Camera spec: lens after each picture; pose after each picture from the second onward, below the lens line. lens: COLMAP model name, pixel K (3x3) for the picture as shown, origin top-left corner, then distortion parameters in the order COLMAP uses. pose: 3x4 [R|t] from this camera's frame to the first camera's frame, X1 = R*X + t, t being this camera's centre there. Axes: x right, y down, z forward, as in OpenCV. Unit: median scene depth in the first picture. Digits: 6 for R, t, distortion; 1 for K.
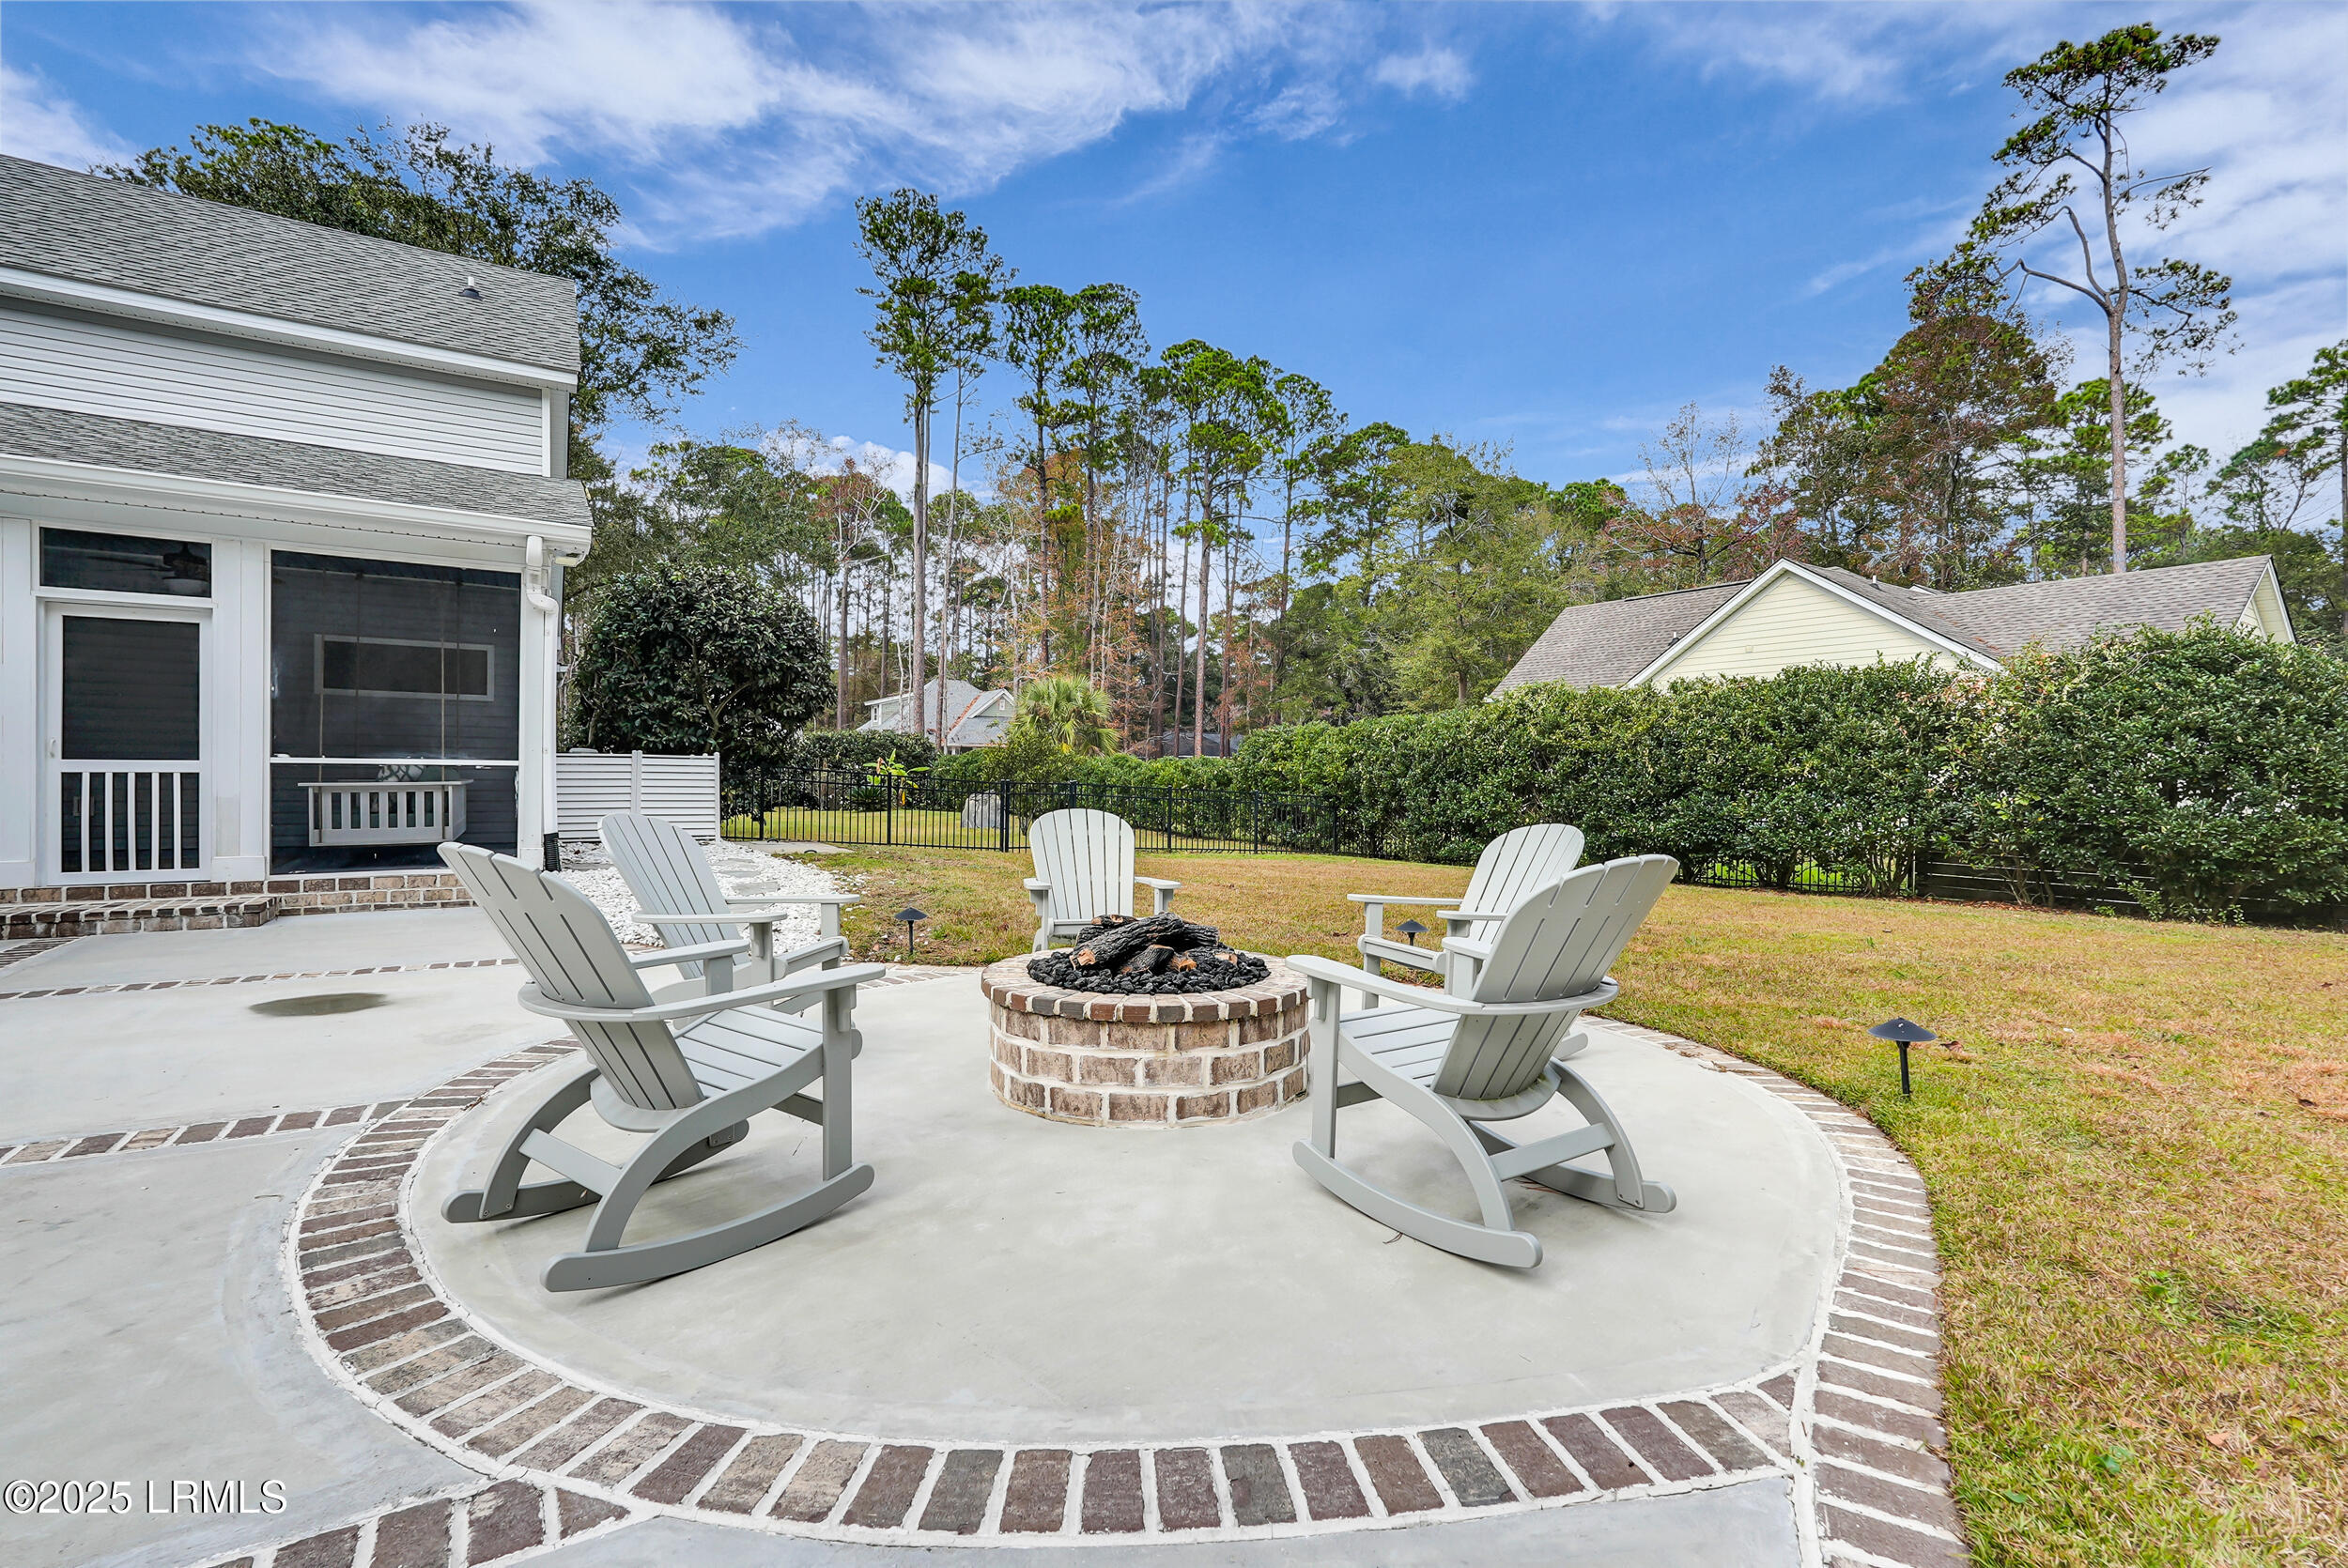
lens RADIAL K [[1033.0, 0, 1175.0], [0, 1033.0, 784.8], [0, 0, 1]] dist [-0.013987, 0.004385]
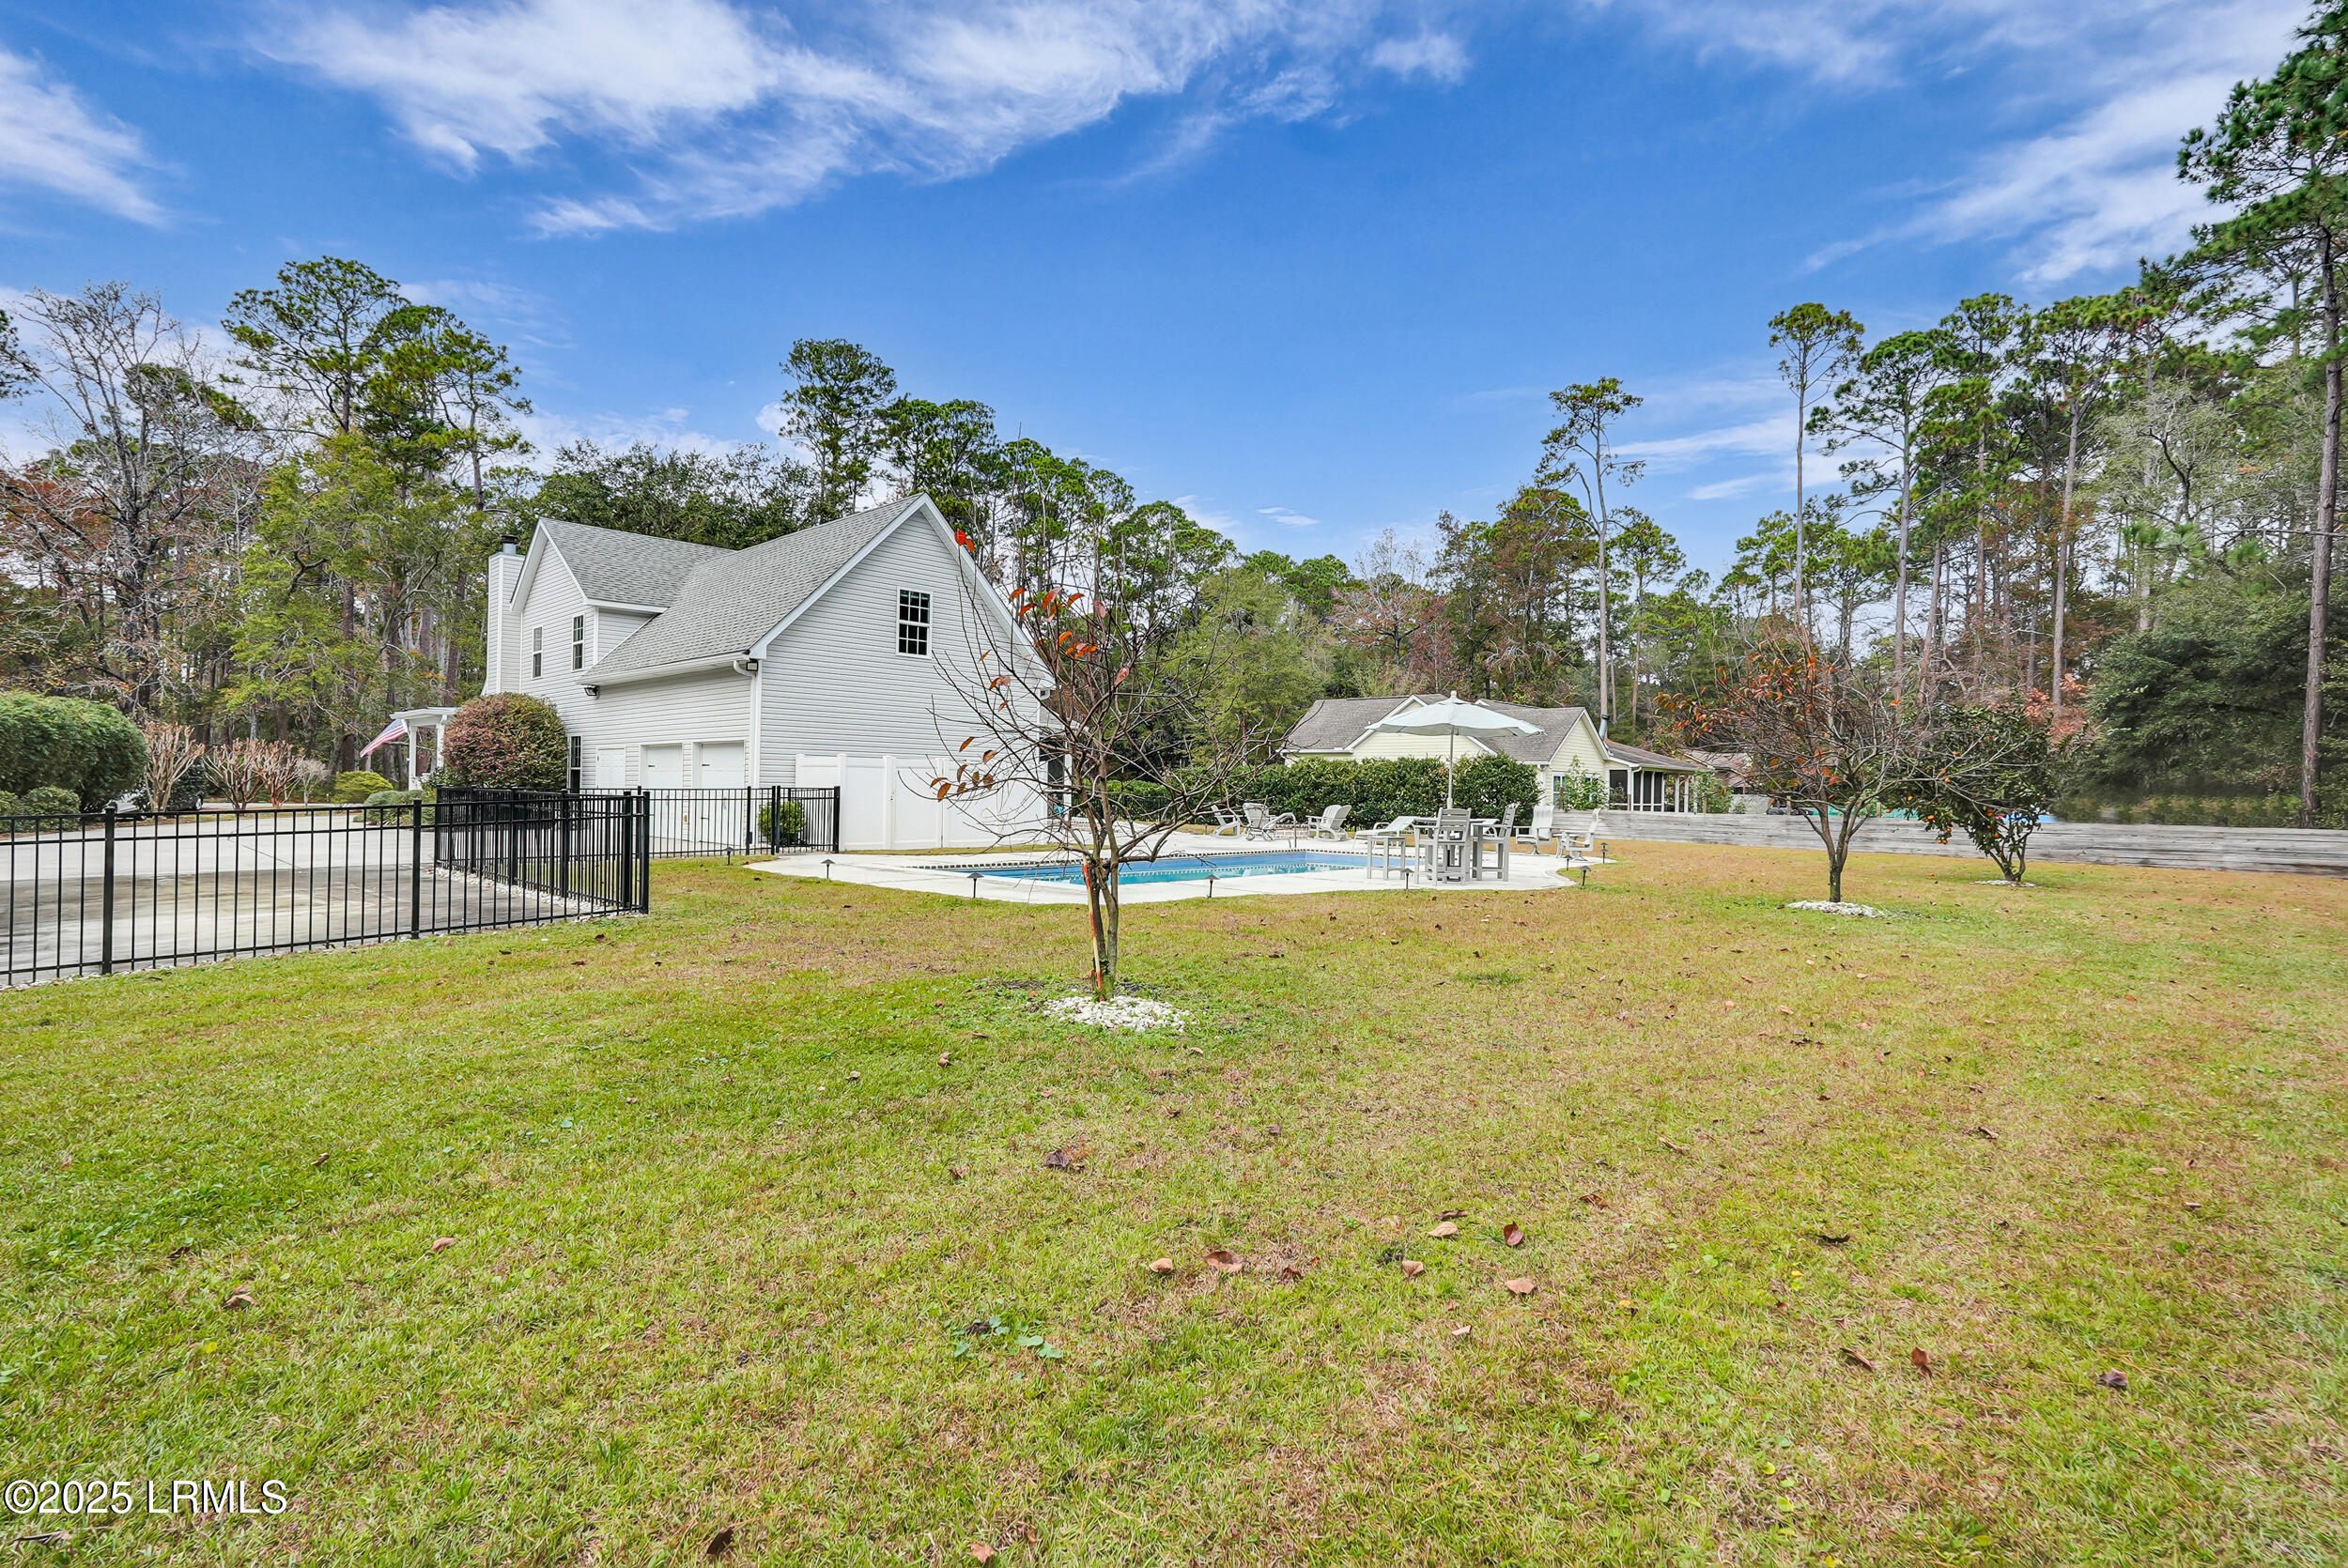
lens RADIAL K [[1033.0, 0, 1189.6], [0, 1033.0, 794.2], [0, 0, 1]] dist [-0.013987, 0.004385]
pose [[0.965546, 0.004862, 0.260186, -0.239535], [-0.005050, 0.999987, 0.000056, -0.002433], [-0.260182, -0.001368, 0.965559, -0.544156]]
